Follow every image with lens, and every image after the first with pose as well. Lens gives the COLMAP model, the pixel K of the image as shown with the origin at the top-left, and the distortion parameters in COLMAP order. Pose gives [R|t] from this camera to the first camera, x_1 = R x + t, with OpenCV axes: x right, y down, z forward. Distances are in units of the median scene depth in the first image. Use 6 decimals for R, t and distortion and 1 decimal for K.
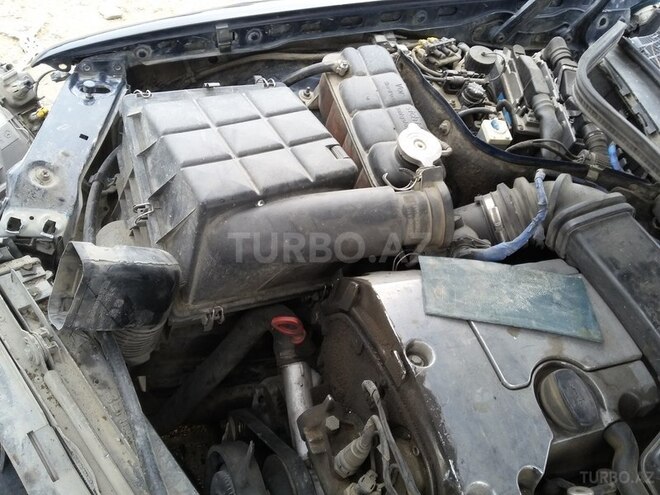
lens RADIAL K [[599.3, 0, 330.0], [0, 599.3, 247.5], [0, 0, 1]] dist [0.097006, -0.211976]
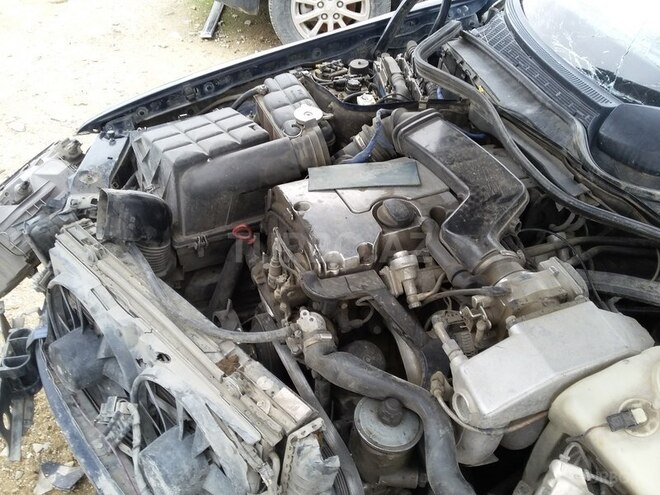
lens RADIAL K [[599.3, 0, 330.0], [0, 599.3, 247.5], [0, 0, 1]] dist [0.097006, -0.211976]
pose [[0.968840, -0.225504, -0.102451, 0.293404], [0.202888, 0.959799, -0.193965, 0.496509], [0.142073, 0.167135, 0.975644, -0.494188]]
